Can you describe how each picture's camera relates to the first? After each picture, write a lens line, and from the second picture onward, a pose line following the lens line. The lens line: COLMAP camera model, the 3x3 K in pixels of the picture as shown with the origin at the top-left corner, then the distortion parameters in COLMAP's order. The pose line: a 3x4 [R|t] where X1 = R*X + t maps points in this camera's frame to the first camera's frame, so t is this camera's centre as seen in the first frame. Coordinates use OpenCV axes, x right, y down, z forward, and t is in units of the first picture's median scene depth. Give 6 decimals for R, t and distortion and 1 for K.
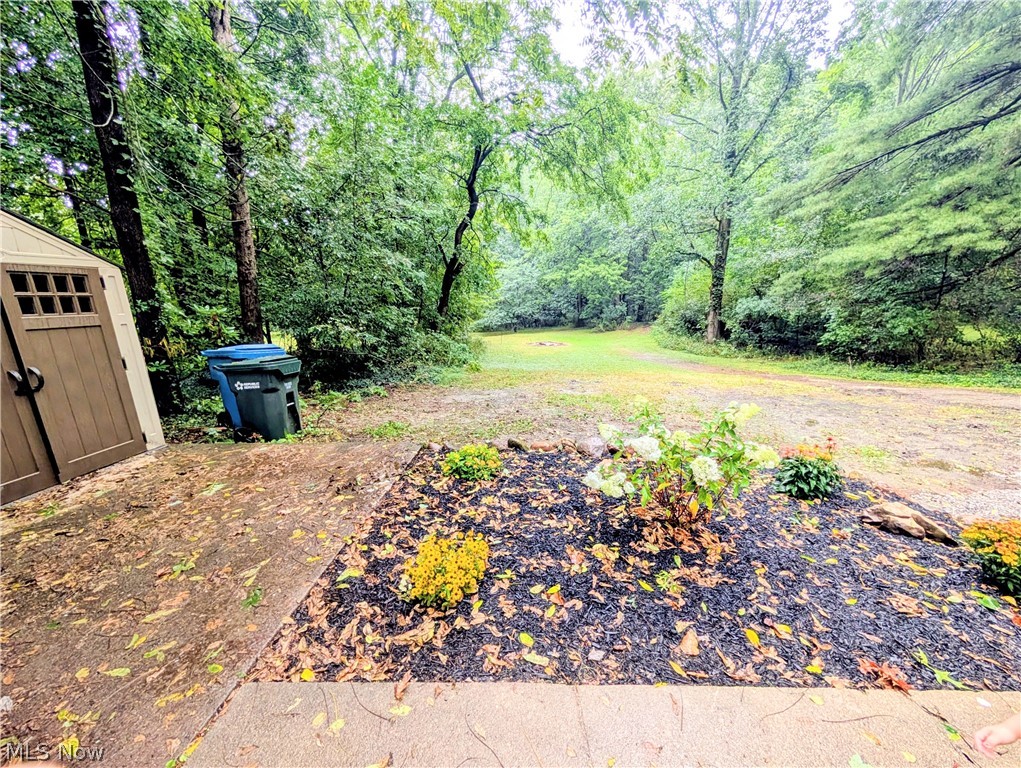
lens RADIAL K [[387.6, 0, 513.5], [0, 387.6, 388.7], [0, 0, 1]] dist [-0.000024, 0.000138]
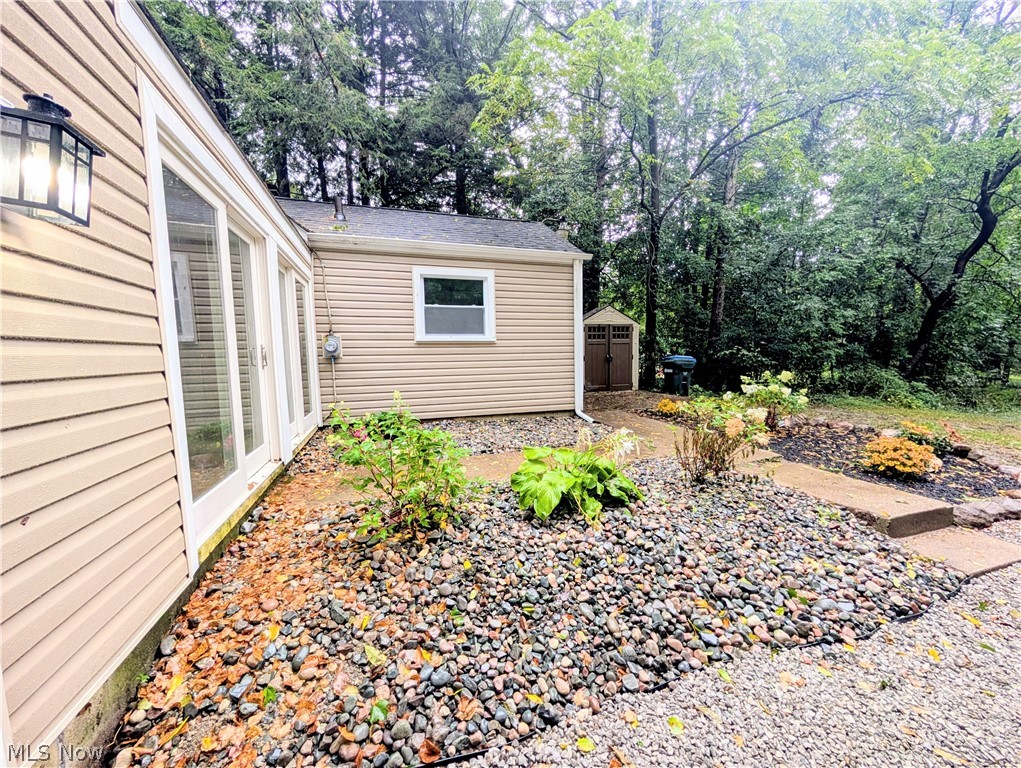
lens RADIAL K [[387.6, 0, 513.5], [0, 387.6, 388.7], [0, 0, 1]] dist [-0.000024, 0.000138]
pose [[0.373527, 0.117658, -0.920127, 1.117571], [-0.207915, 0.977305, 0.040566, 0.196275], [0.904018, 0.176156, 0.389513, -0.724549]]
